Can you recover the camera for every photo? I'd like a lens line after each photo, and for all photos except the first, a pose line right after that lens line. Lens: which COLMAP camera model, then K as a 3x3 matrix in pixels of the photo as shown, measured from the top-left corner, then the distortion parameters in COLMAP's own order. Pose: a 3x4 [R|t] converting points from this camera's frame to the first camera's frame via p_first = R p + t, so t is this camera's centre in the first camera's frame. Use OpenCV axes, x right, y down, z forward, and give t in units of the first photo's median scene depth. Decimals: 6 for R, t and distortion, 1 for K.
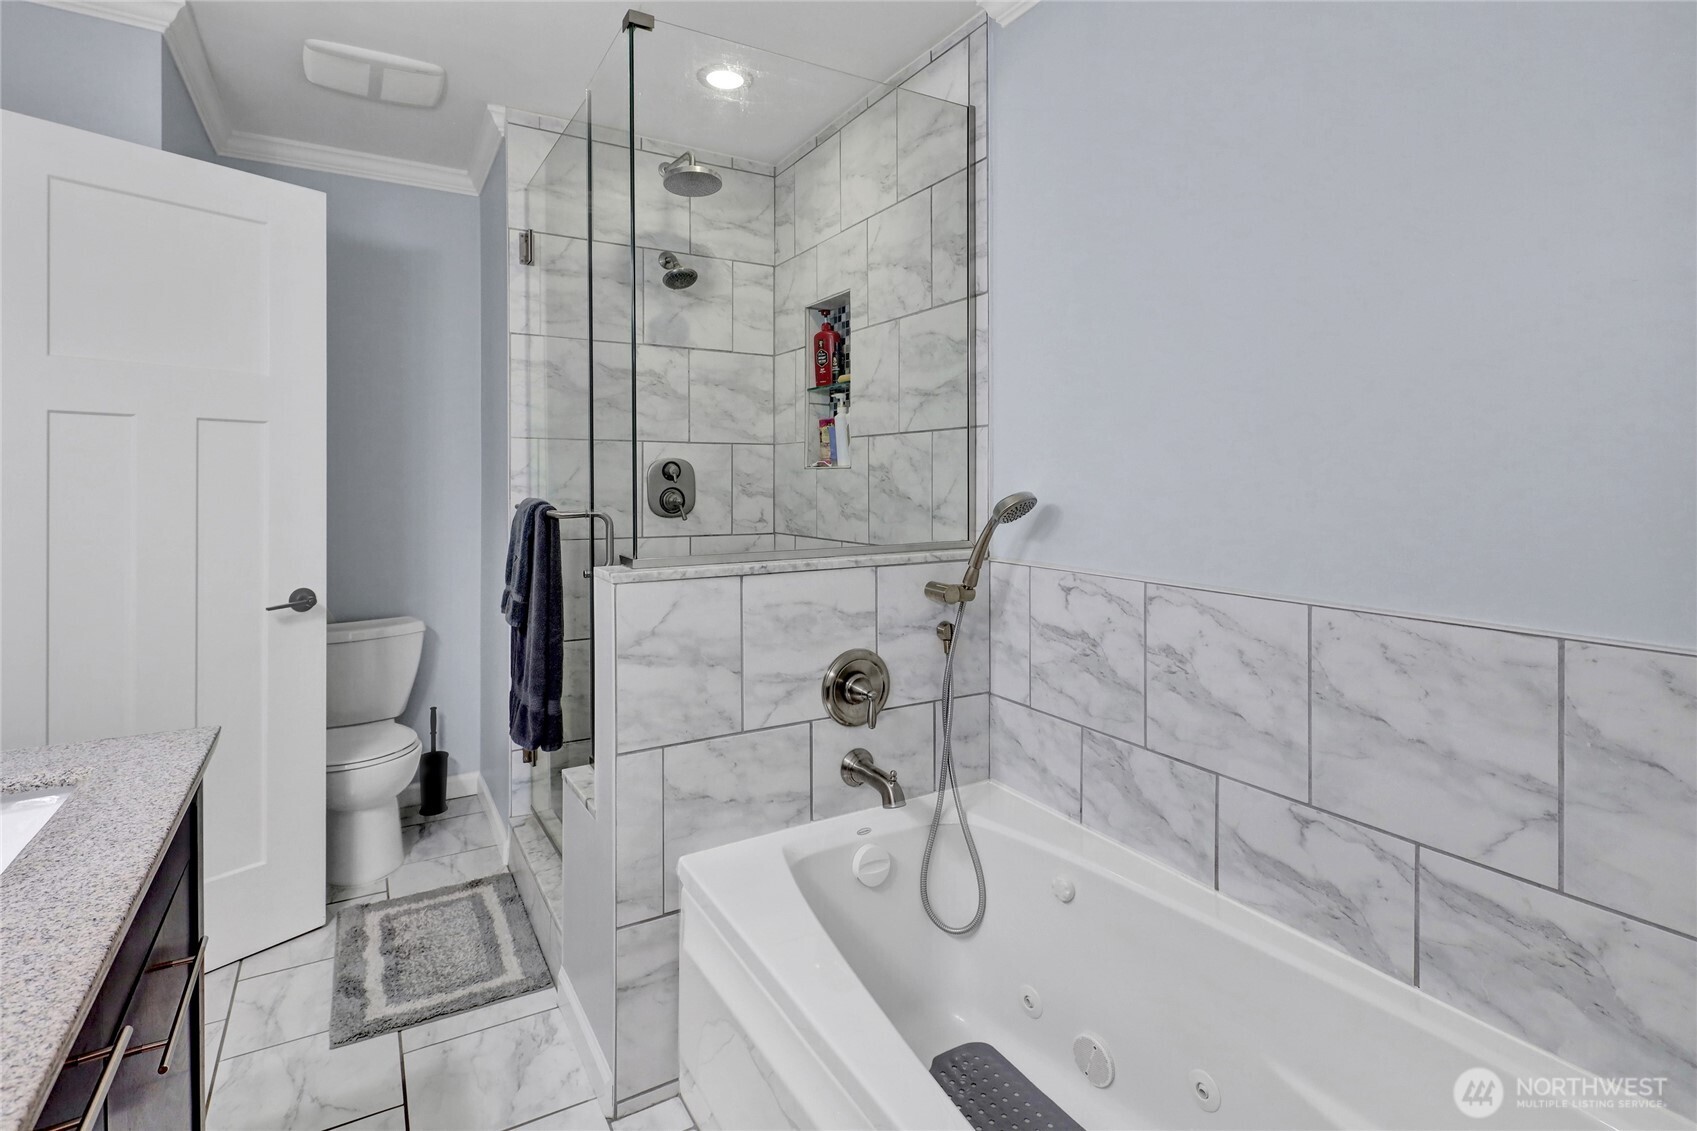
lens RADIAL K [[854.5, 0, 848.0], [0, 854.5, 483.9], [0, 0, 1]] dist [0.017464, -0.014266]
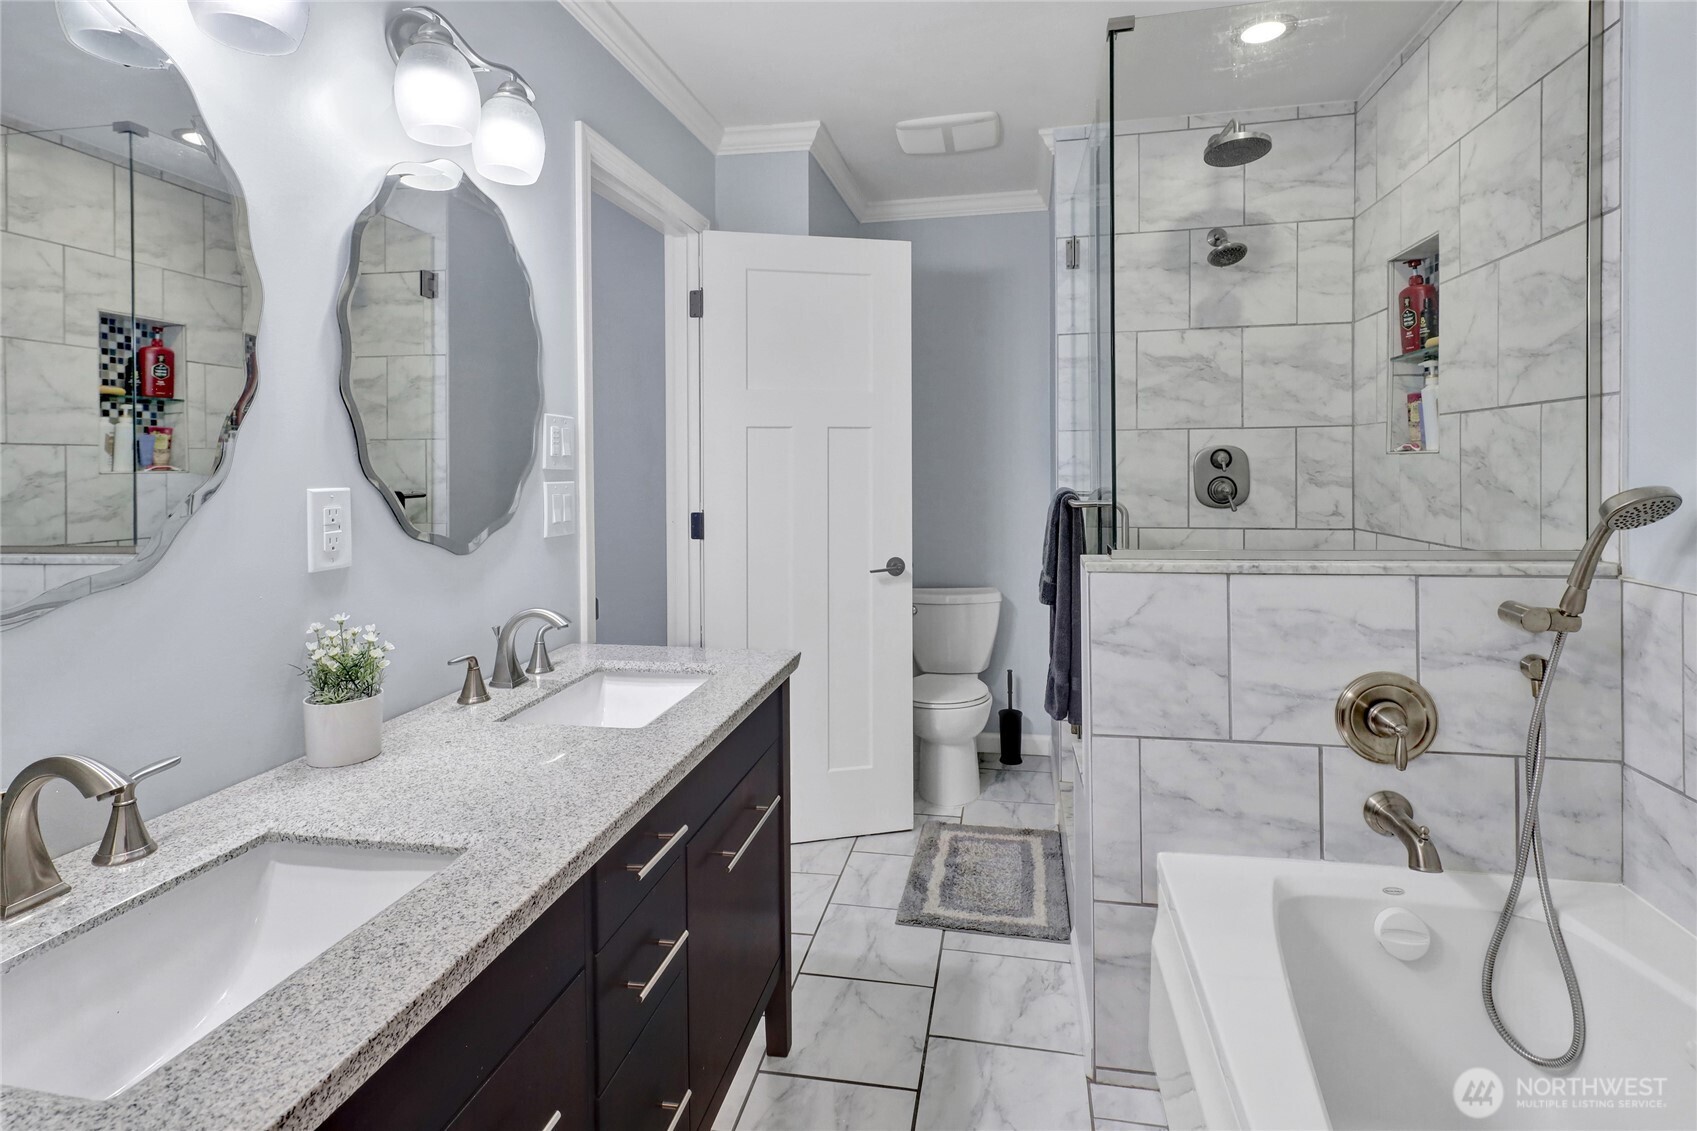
lens RADIAL K [[857.8, 0, 825.3], [0, 857.8, 467.9], [0, 0, 1]] dist [0.020512, -0.011409]
pose [[0.727404, -0.009563, -0.686143, 0.178210], [0.010154, 0.999943, -0.003172, -0.009289], [0.686135, -0.004660, 0.727460, 0.007005]]
